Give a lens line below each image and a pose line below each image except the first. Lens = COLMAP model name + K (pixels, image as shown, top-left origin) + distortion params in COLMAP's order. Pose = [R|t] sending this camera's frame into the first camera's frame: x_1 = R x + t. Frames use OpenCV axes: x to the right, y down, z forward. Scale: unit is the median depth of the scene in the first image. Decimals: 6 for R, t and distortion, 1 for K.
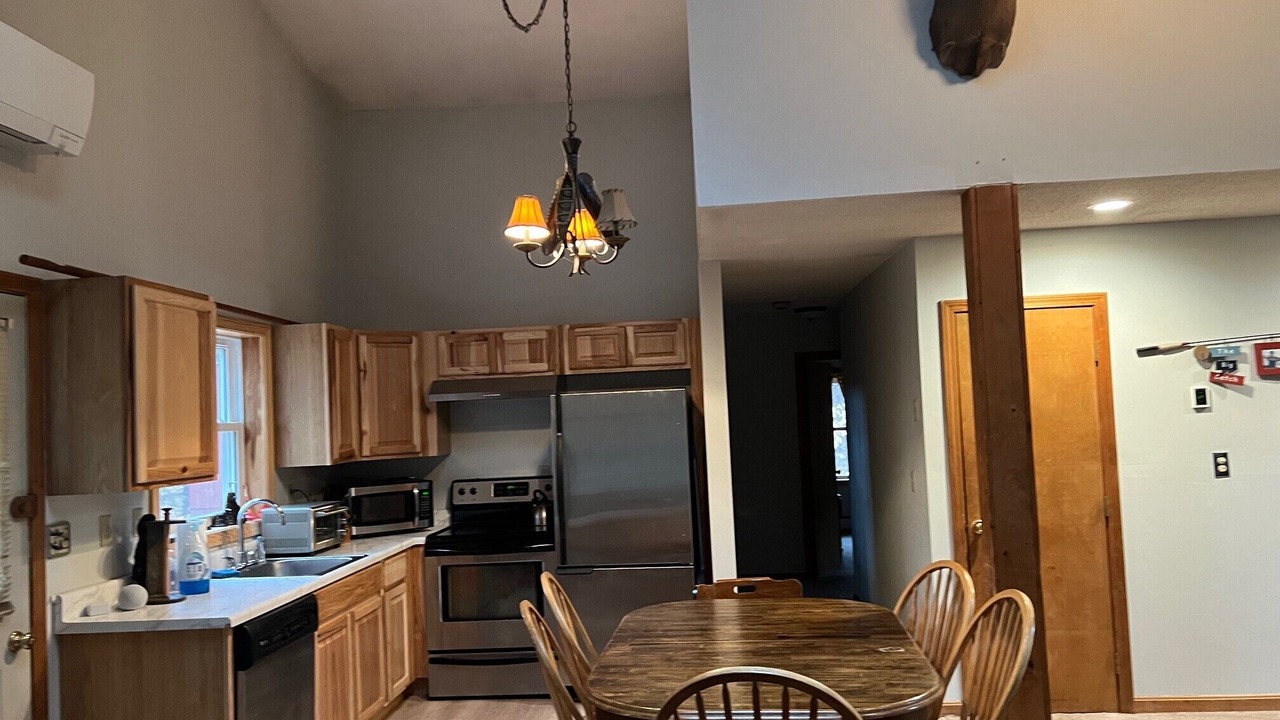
lens RADIAL K [[954.4, 0, 640.0], [0, 954.4, 360.0], [0, 0, 1]] dist [0.003137, 0.000984]
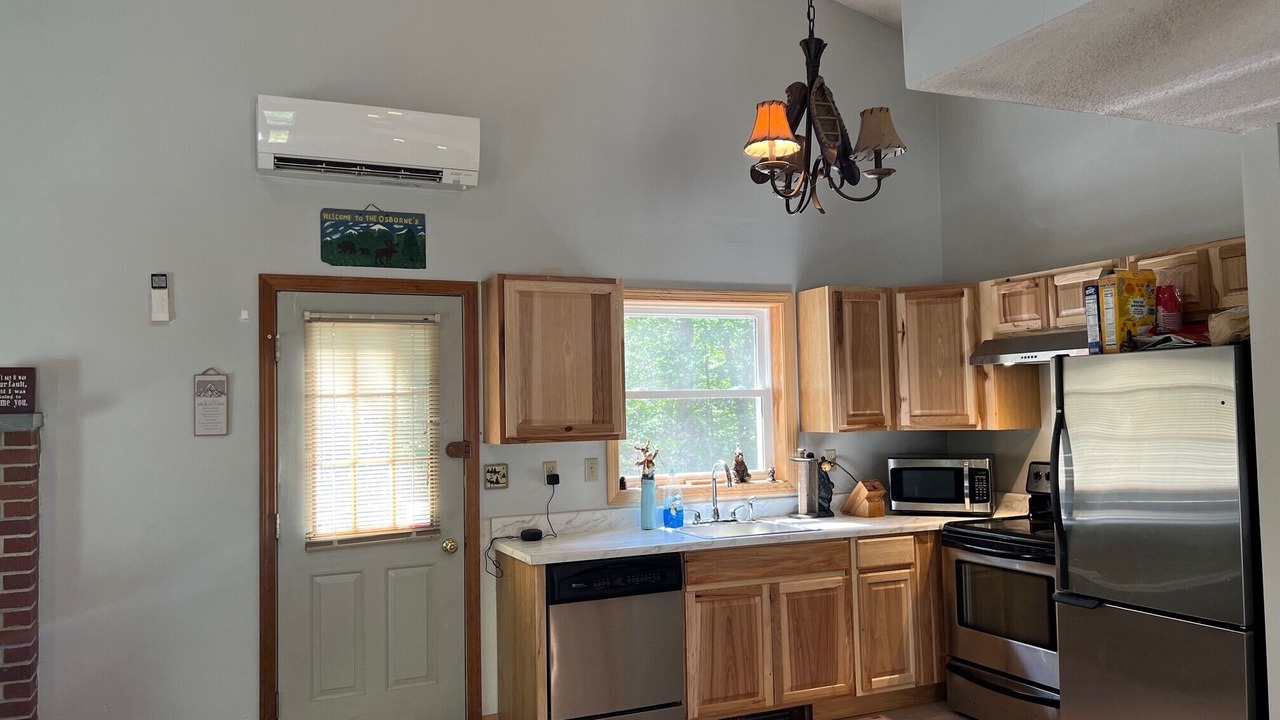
lens RADIAL K [[954.9, 0, 640.0], [0, 954.9, 360.0], [0, 0, 1]] dist [0.104478, -0.001482]
pose [[0.471410, -0.010570, -0.881851, 0.445639], [0.053567, 0.998425, 0.016668, 0.009980], [0.880286, -0.055096, 0.471233, 0.374422]]
